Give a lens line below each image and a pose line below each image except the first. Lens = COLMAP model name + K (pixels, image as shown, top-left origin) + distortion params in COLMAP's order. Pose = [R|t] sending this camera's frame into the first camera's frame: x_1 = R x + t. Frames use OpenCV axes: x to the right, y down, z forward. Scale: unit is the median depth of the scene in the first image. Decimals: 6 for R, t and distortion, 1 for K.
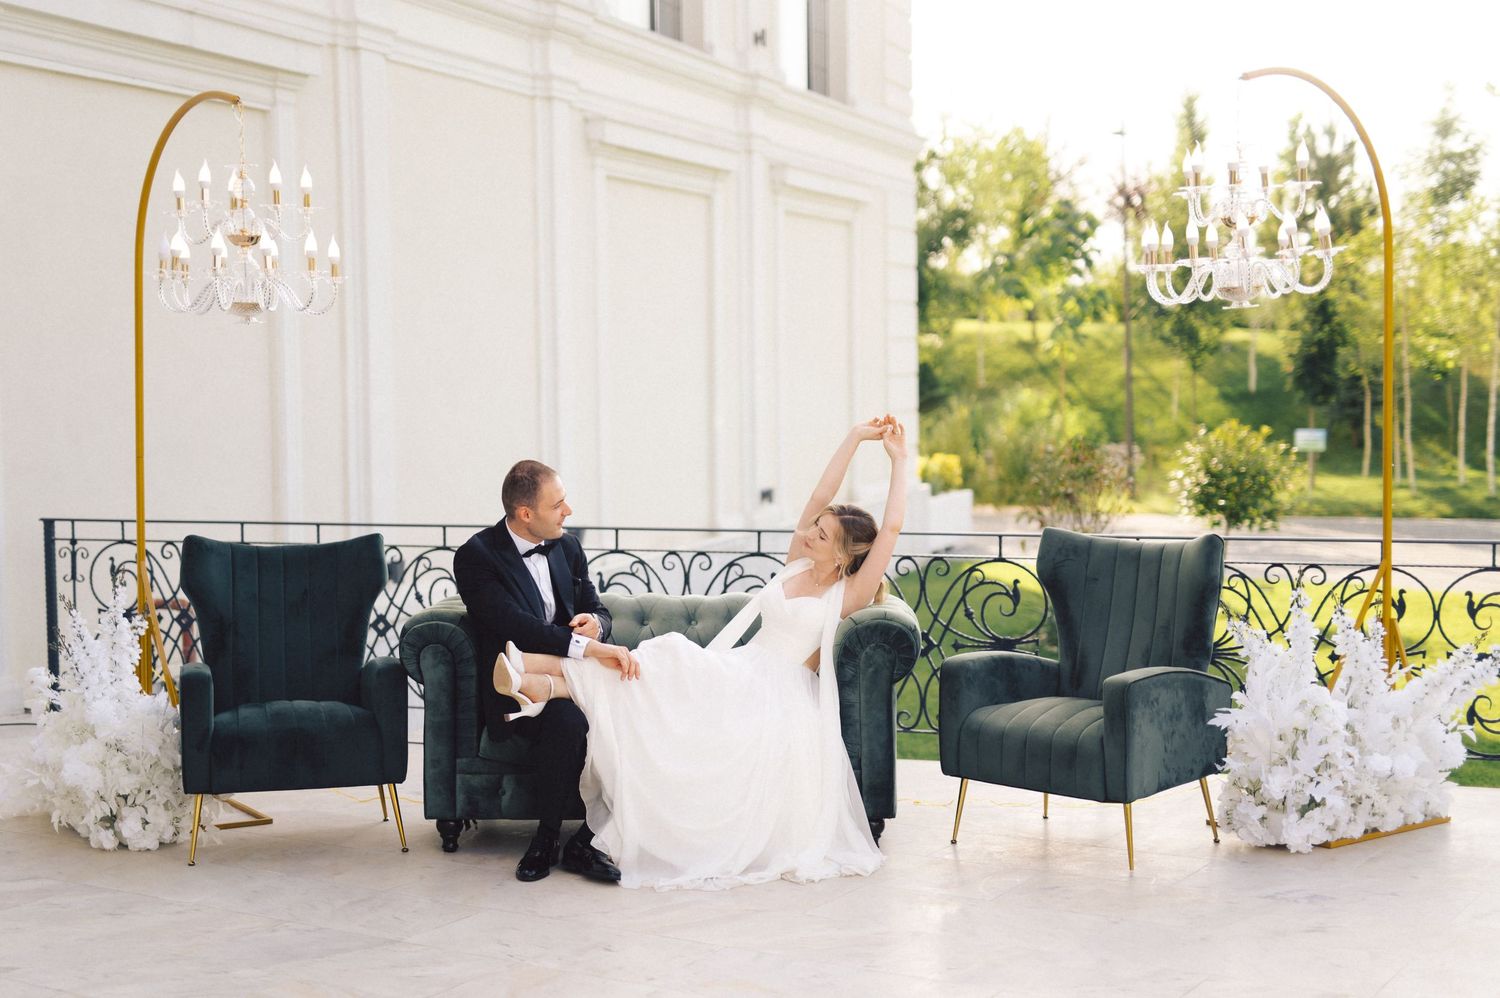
lens RADIAL K [[2081.3, 0, 750.0], [0, 2081.3, 499.0], [0, 0, 1]] dist [-0.122285, -0.001043]
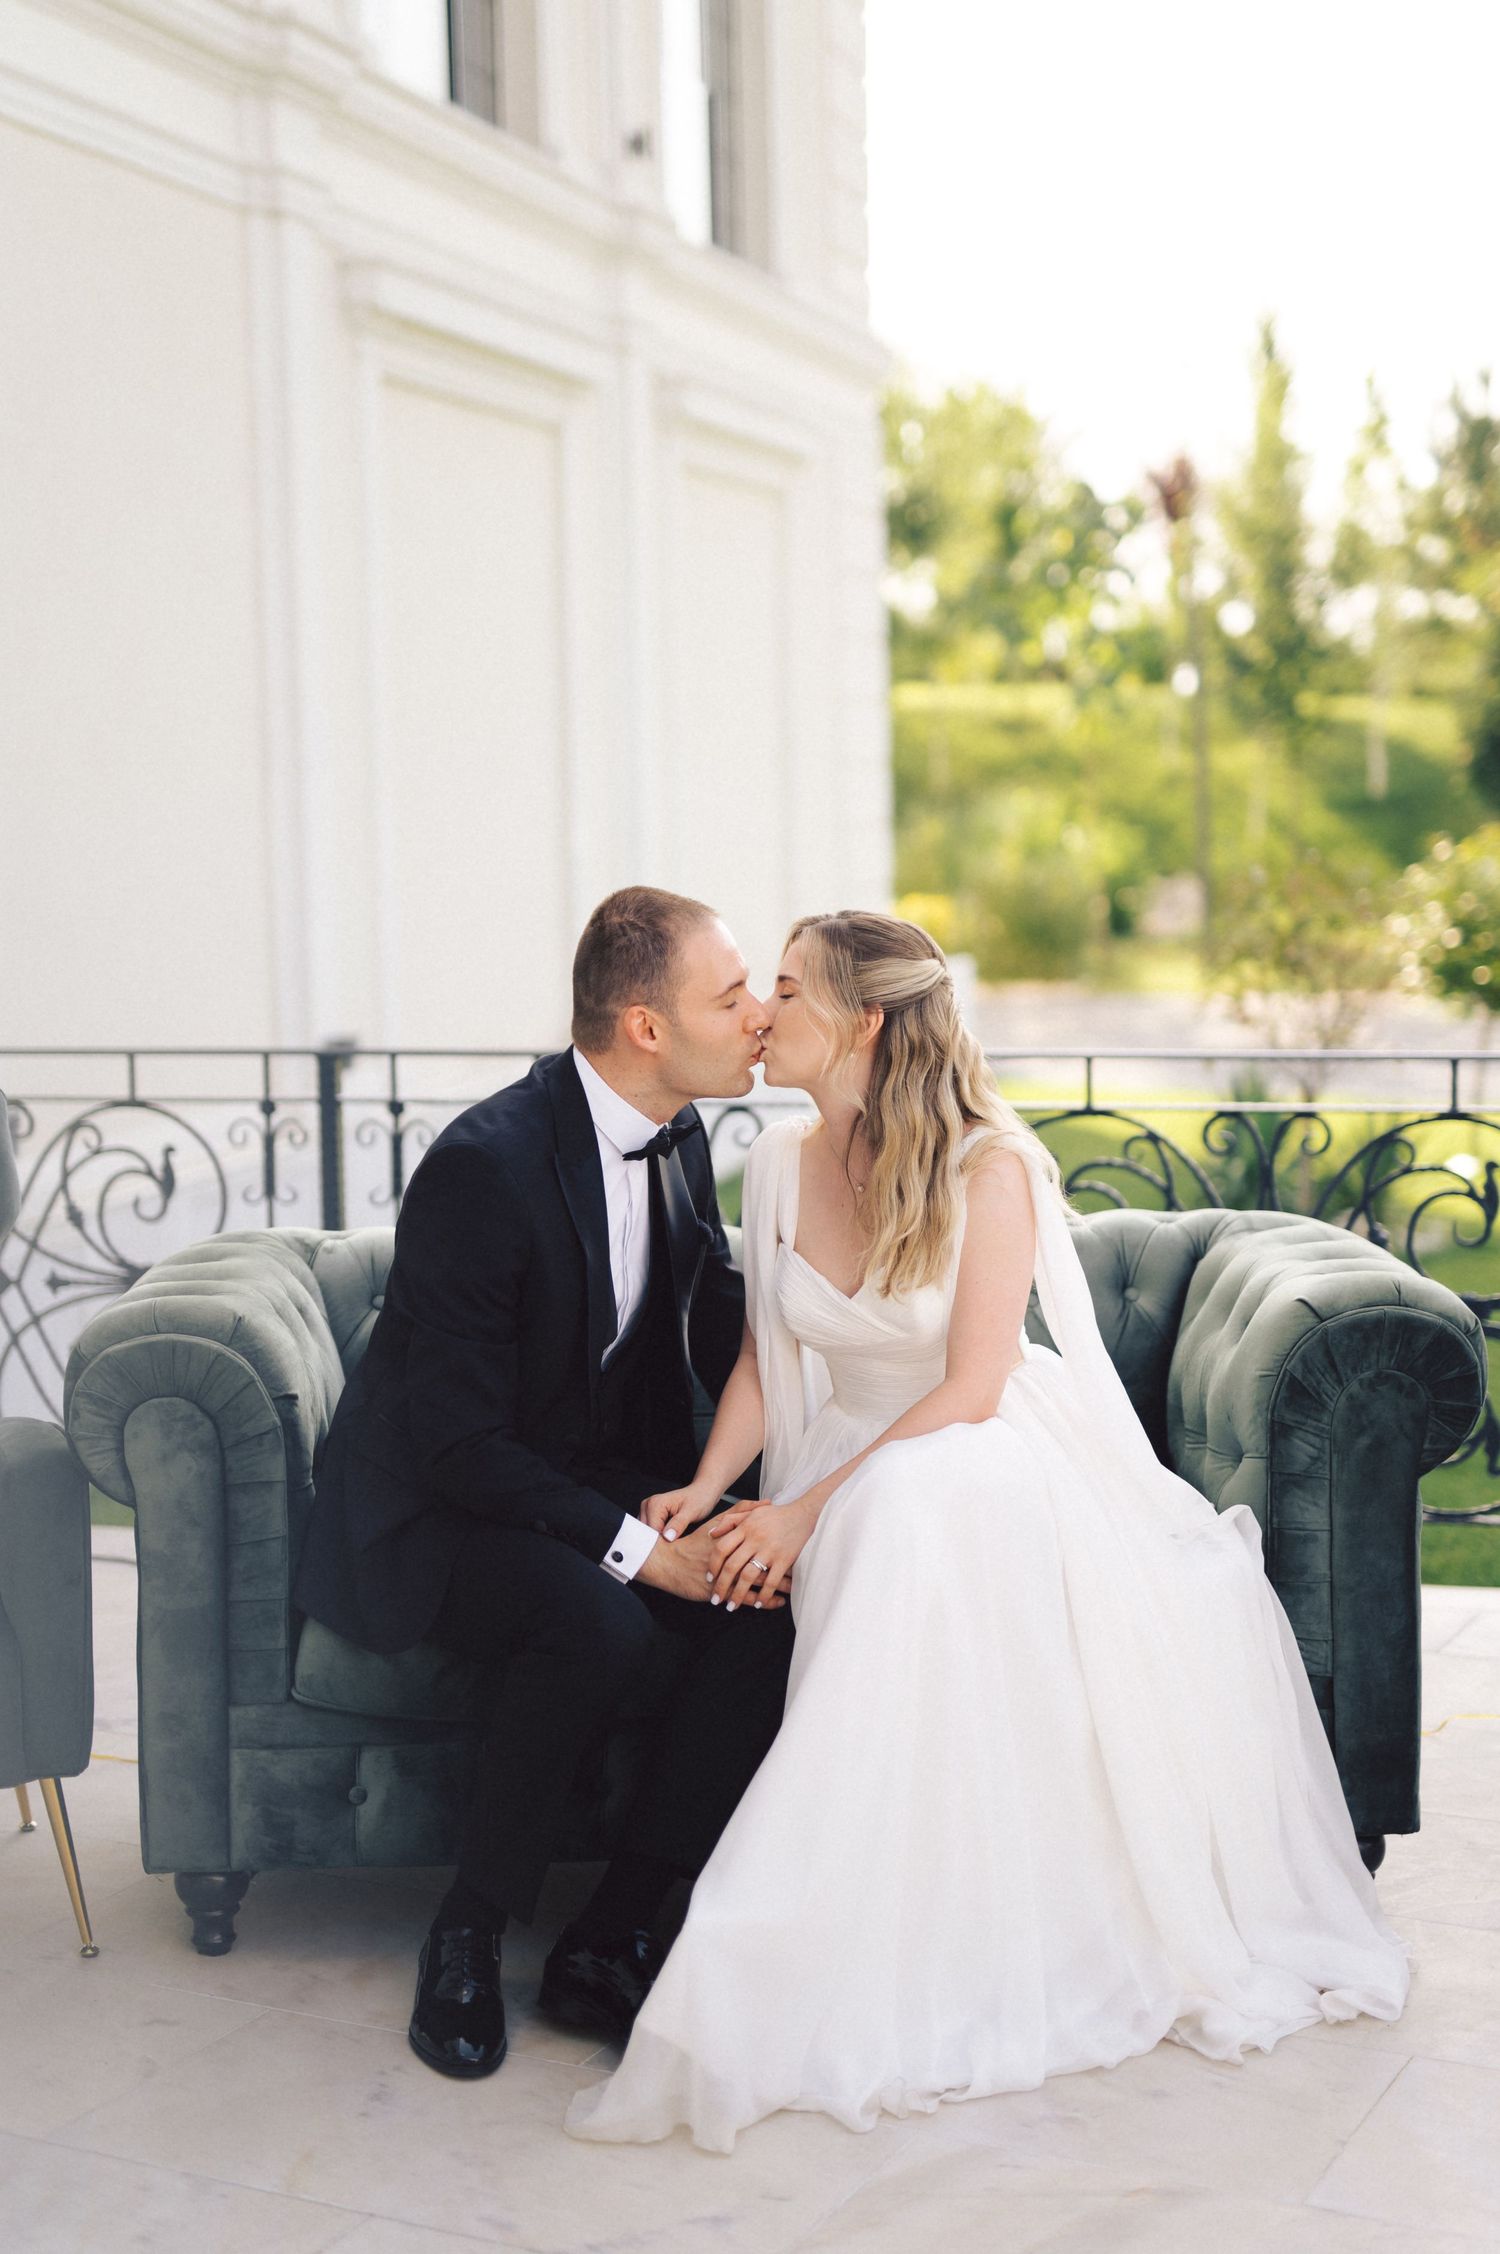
lens RADIAL K [[3390.9, 0, 750.0], [0, 3390.9, 1127.0], [0, 0, 1]] dist [-0.016942, -0.036376]
pose [[0.998426, -0.016017, 0.053757, -0.055332], [0.013692, 0.998966, 0.043345, -0.000659], [-0.054396, -0.042541, 0.997613, 0.277838]]
